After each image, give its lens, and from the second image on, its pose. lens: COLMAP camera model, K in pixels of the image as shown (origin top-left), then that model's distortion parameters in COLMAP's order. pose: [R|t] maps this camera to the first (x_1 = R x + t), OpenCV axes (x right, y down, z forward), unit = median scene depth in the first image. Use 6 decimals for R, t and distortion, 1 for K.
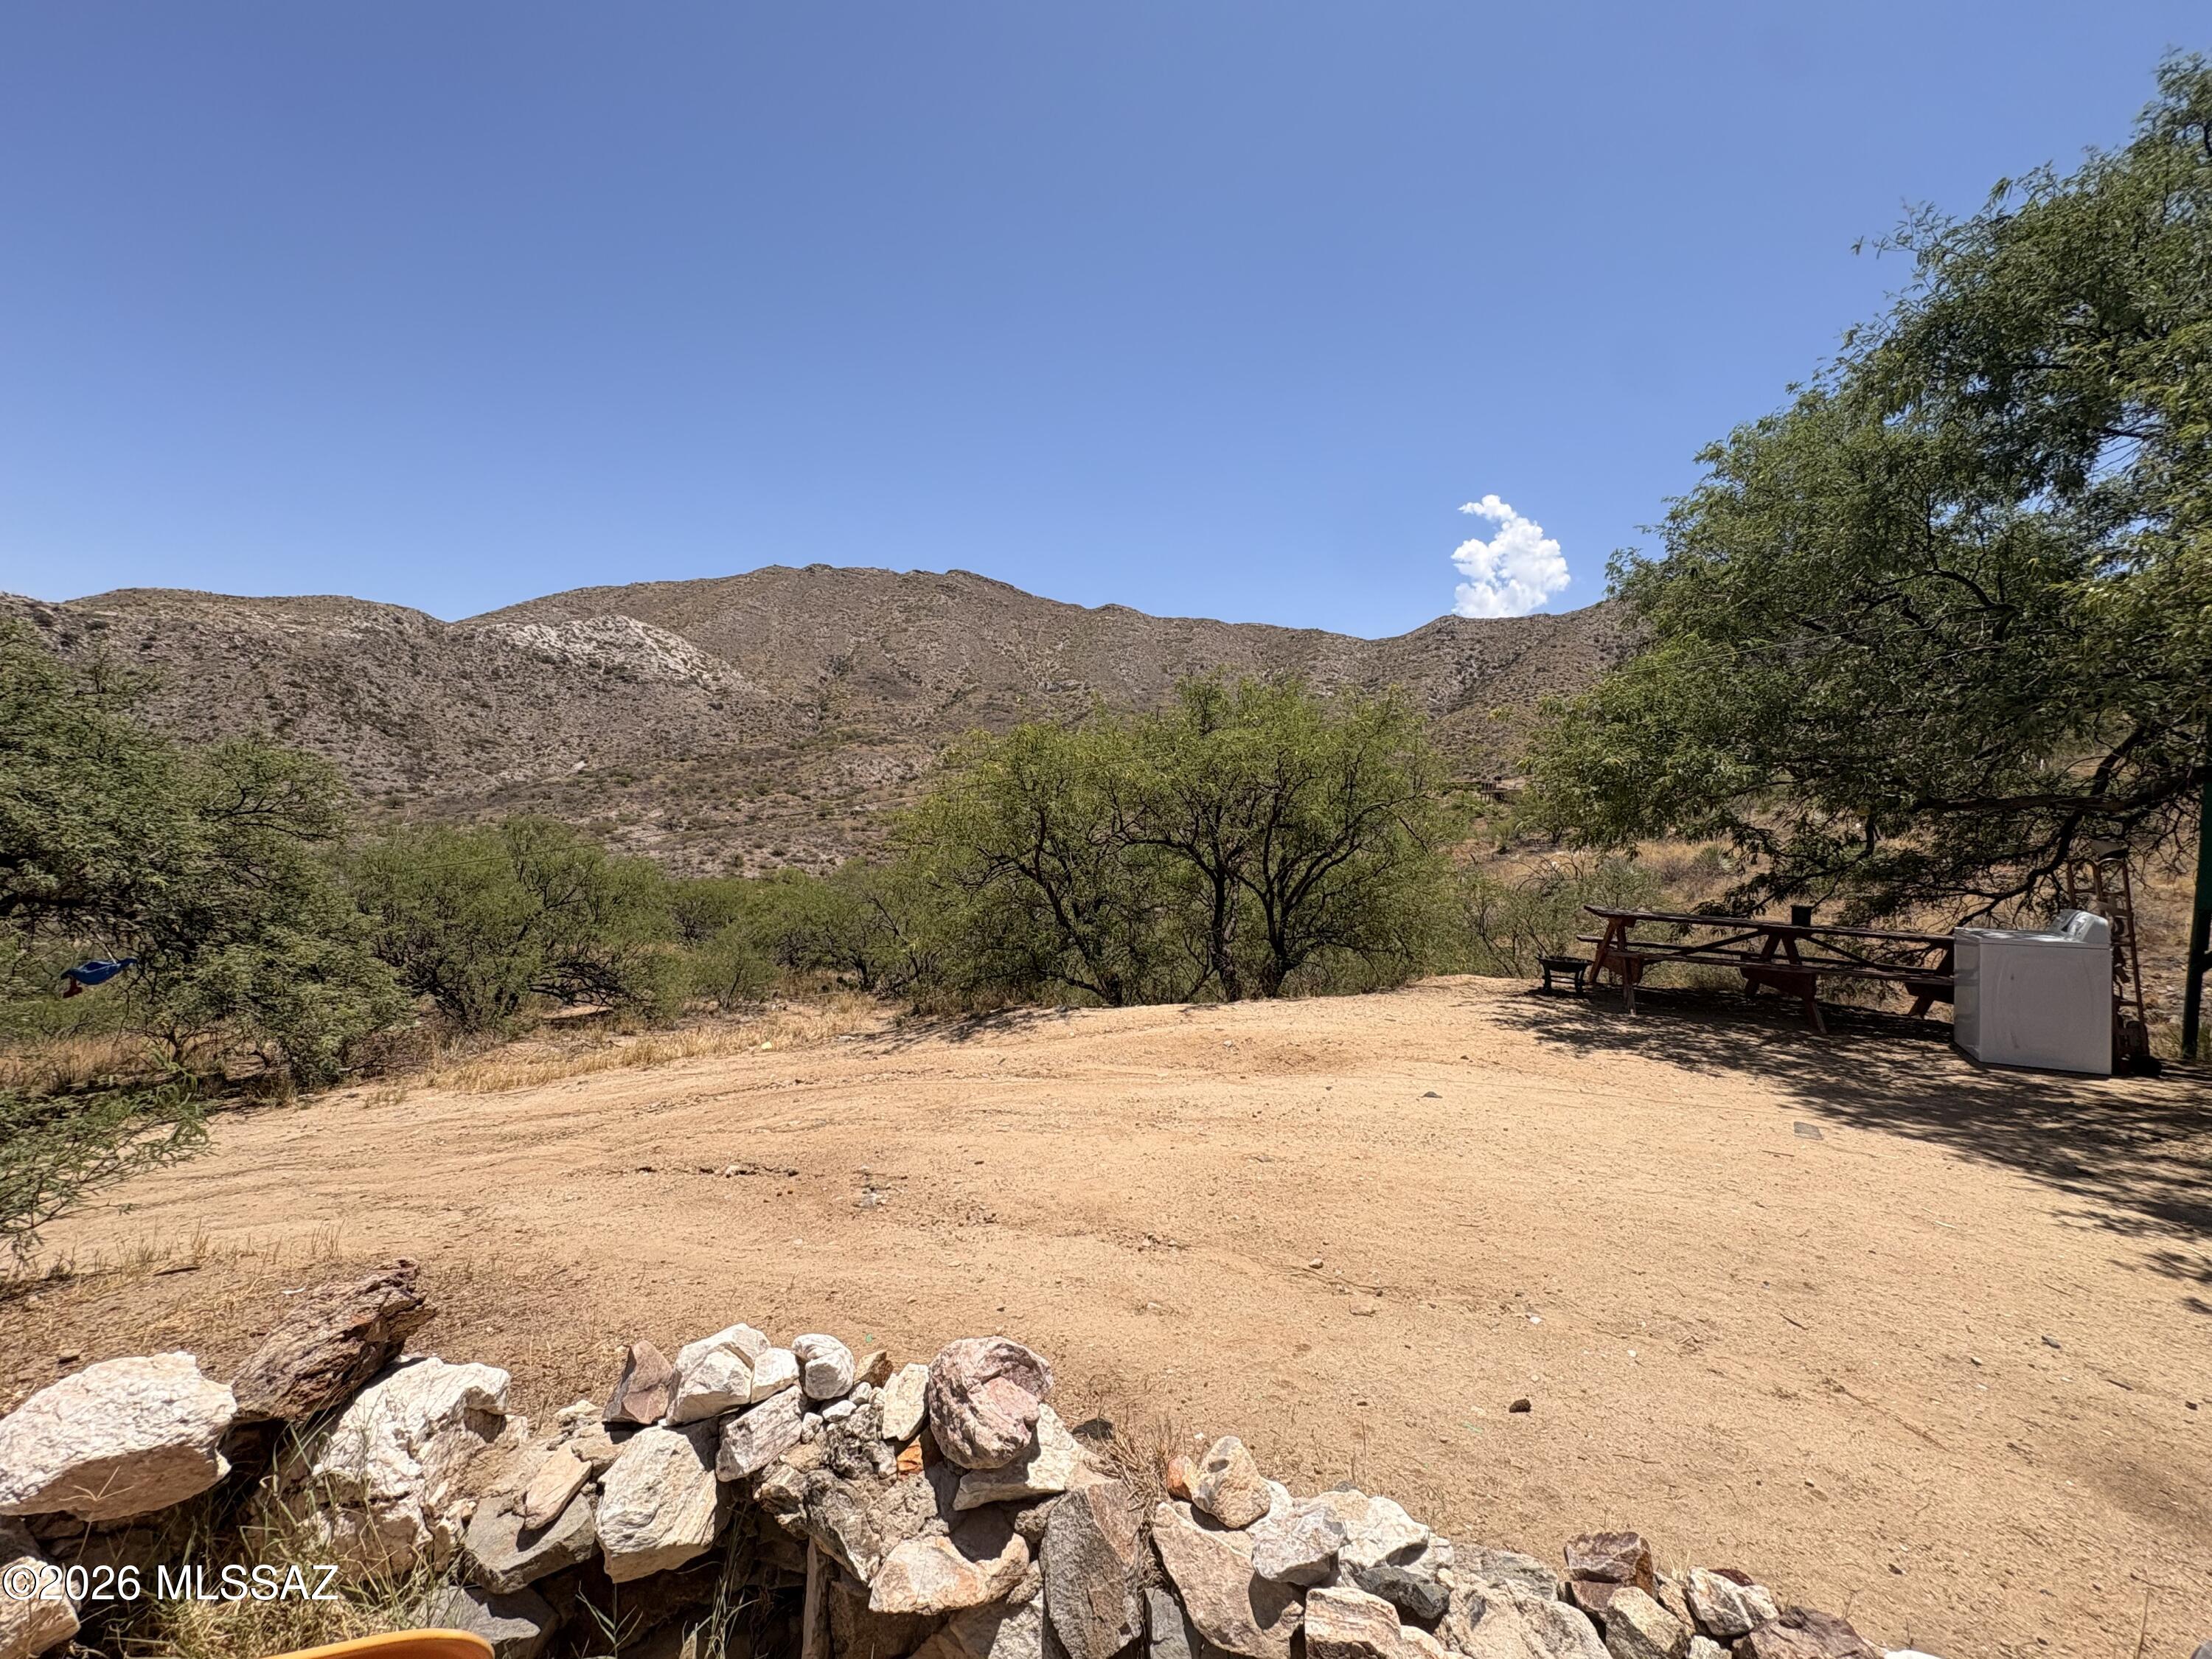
lens RADIAL K [[885.6, 0, 1098.3], [0, 885.6, 831.0], [0, 0, 1]] dist [0.001223, -0.000070]
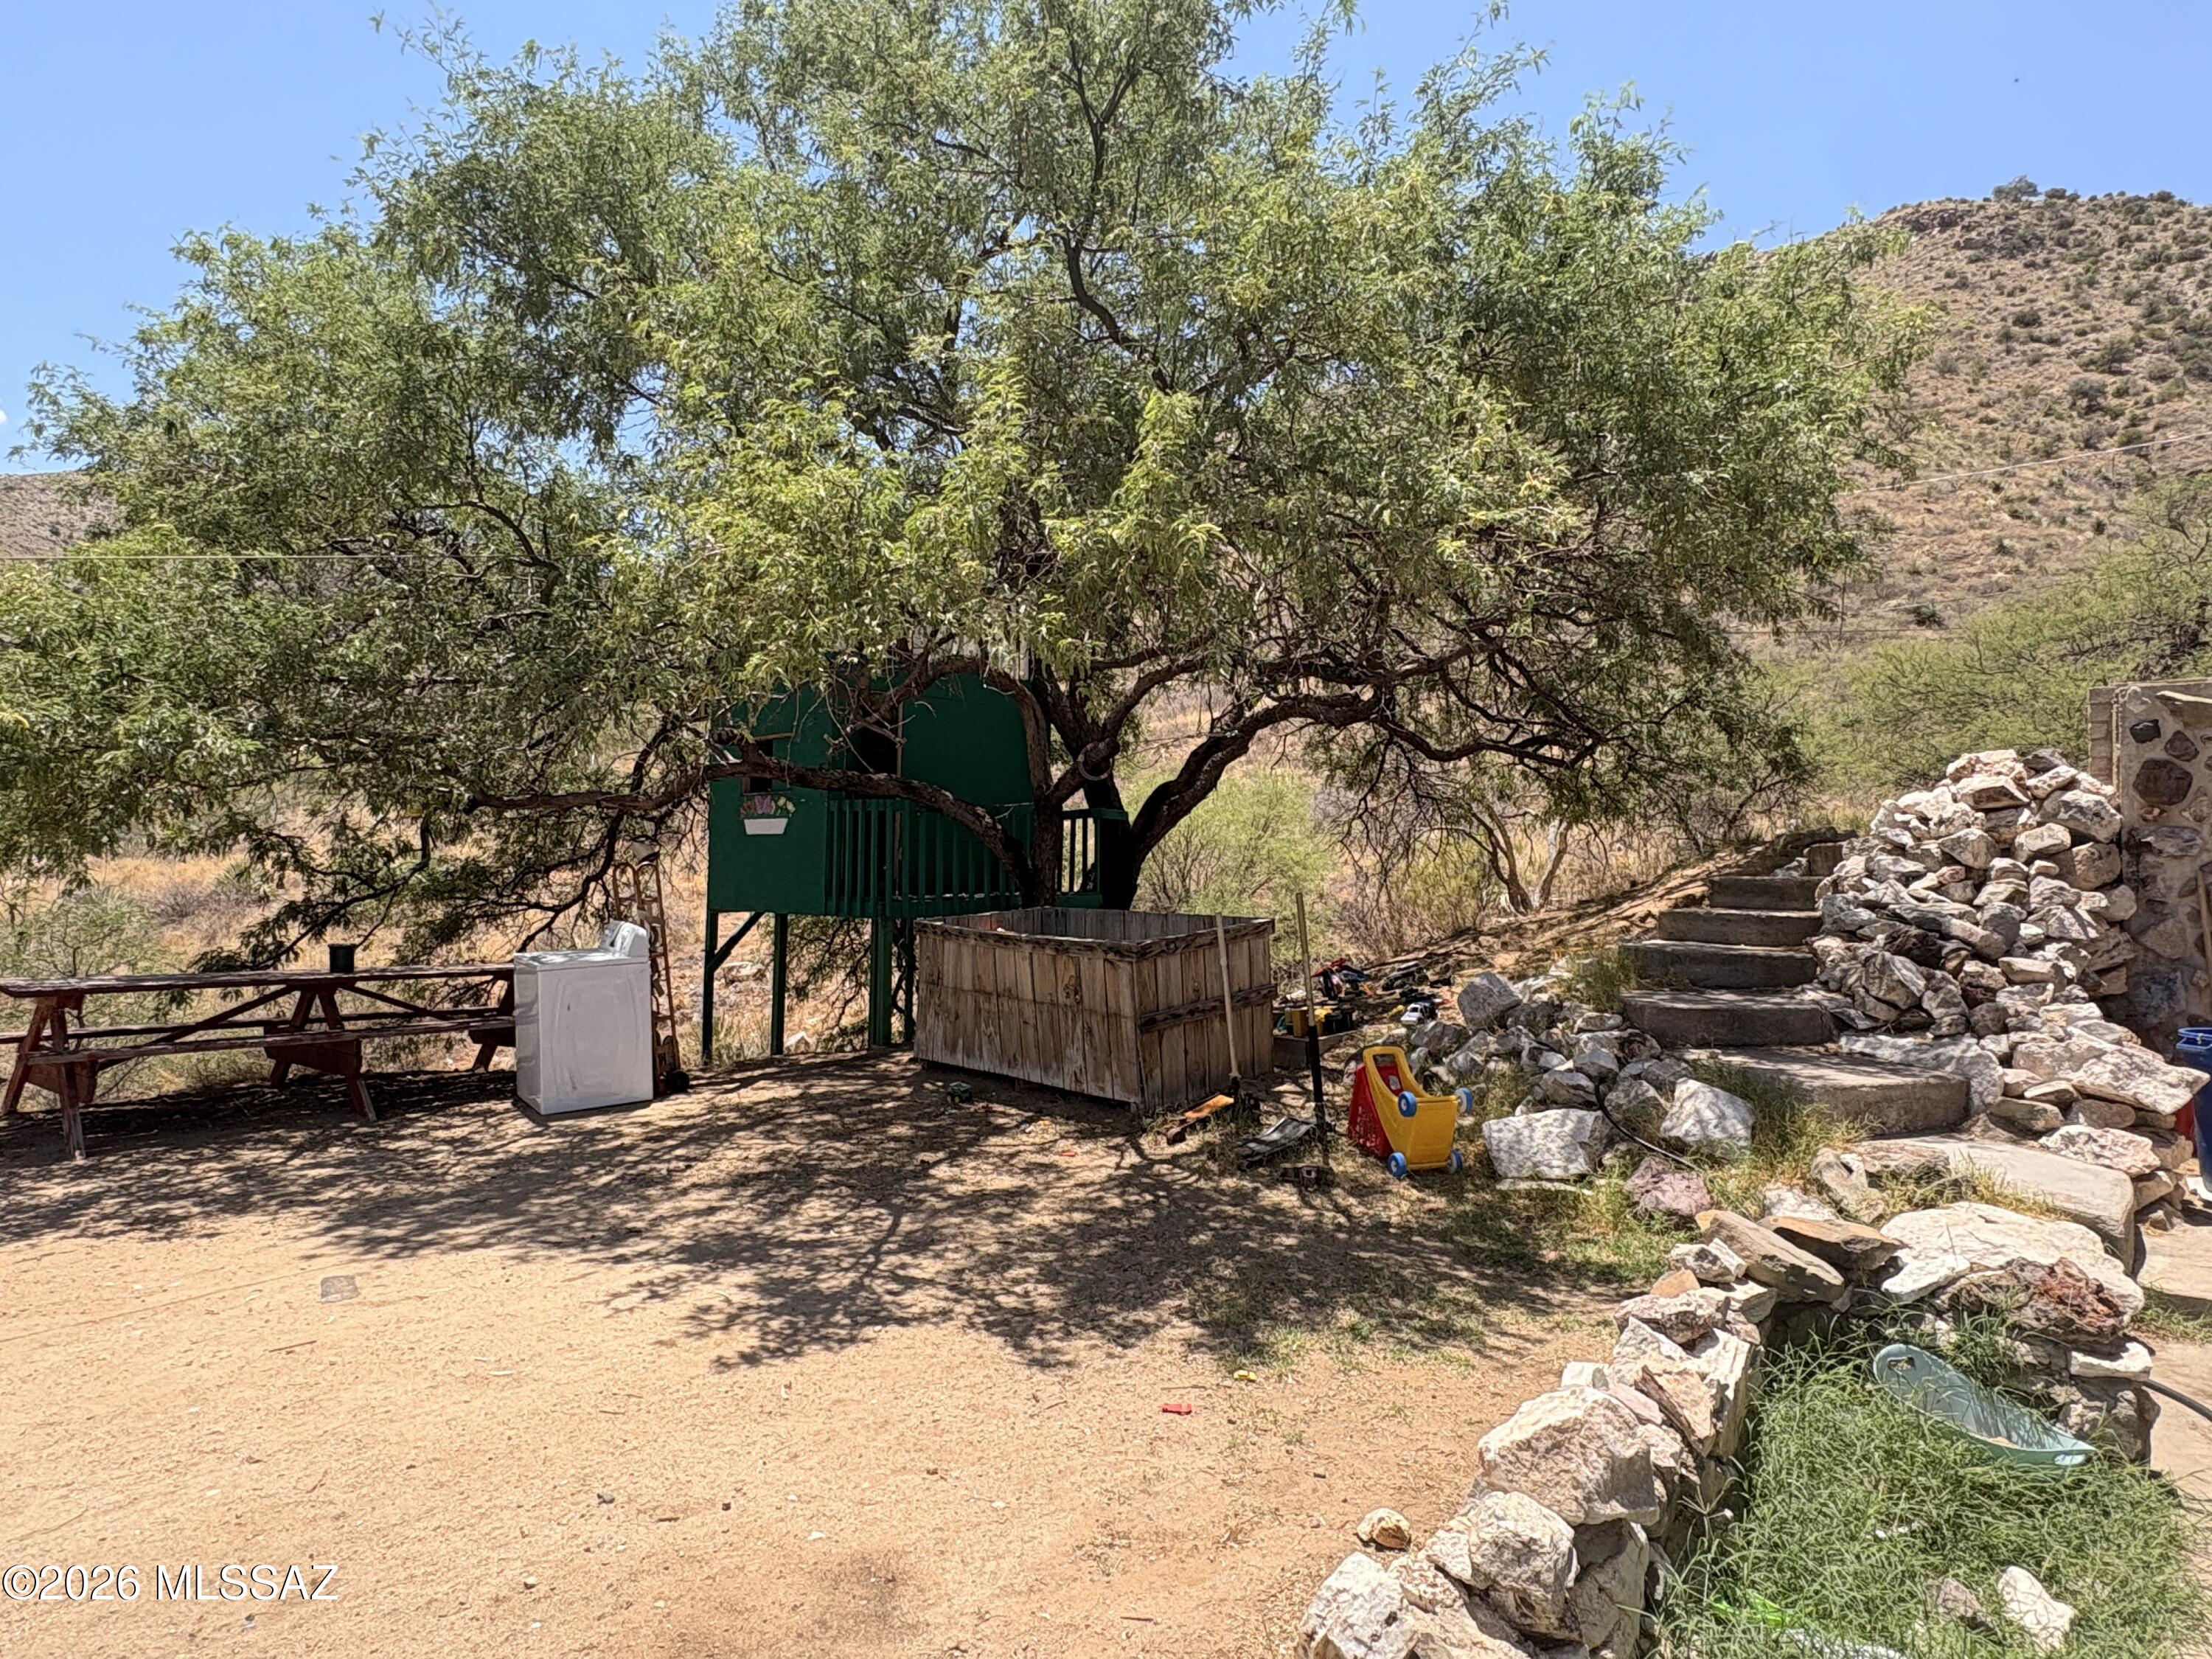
lens RADIAL K [[1262.8, 0, 1096.1], [0, 1262.8, 839.5], [0, 0, 1]] dist [-0.001476, 0.000364]
pose [[0.369257, -0.020949, 0.929091, 0.086241], [0.020930, 0.999680, 0.014223, -0.000477], [-0.929091, 0.014194, 0.369578, 0.072843]]
